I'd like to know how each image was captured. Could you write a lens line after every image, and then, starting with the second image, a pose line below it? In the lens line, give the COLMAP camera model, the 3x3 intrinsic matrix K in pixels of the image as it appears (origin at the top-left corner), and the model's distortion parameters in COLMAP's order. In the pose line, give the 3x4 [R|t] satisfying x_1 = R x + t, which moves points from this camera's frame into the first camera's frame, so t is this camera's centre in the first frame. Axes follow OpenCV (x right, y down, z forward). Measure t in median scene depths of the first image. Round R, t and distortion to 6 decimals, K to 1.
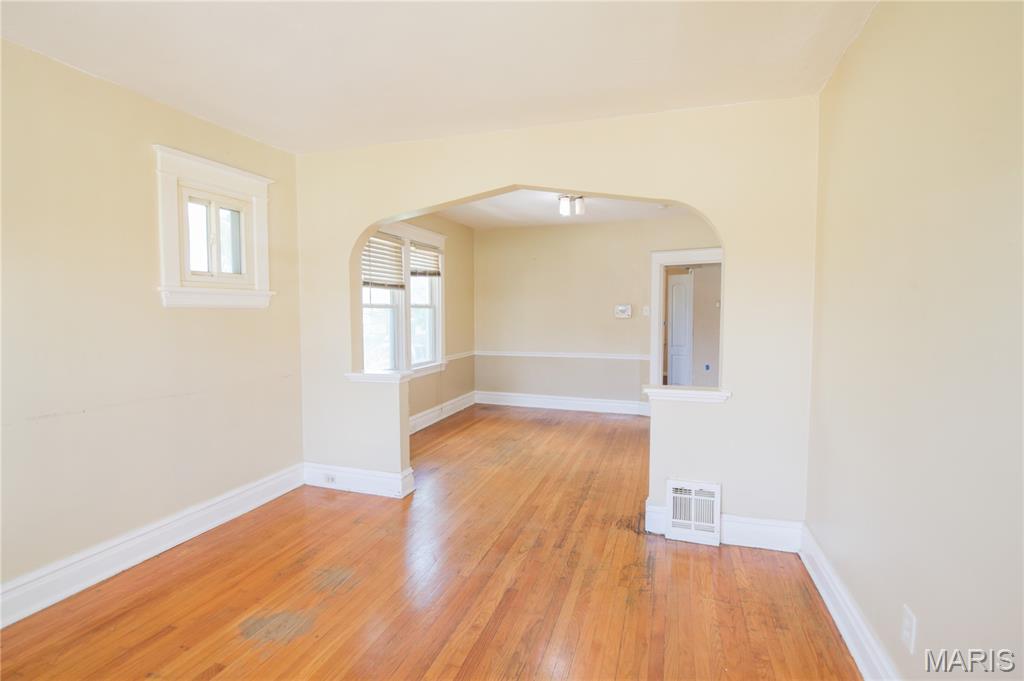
lens RADIAL K [[489.6, 0, 514.2], [0, 489.6, 343.4], [0, 0, 1]] dist [-0.009393, -0.001364]
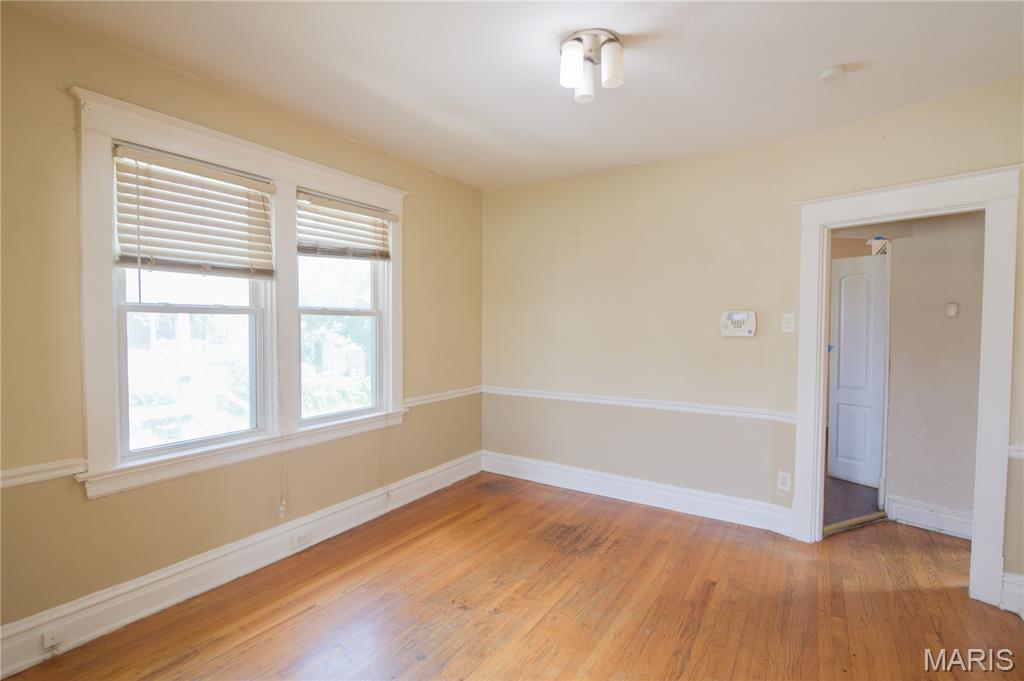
lens RADIAL K [[489.6, 0, 516.4], [0, 489.6, 337.8], [0, 0, 1]] dist [-0.009393, -0.001364]
pose [[0.970693, 0.012782, -0.239985, 0.130581], [-0.021466, 0.999205, -0.033603, -0.030599], [0.239364, 0.037770, 0.970195, 0.487613]]
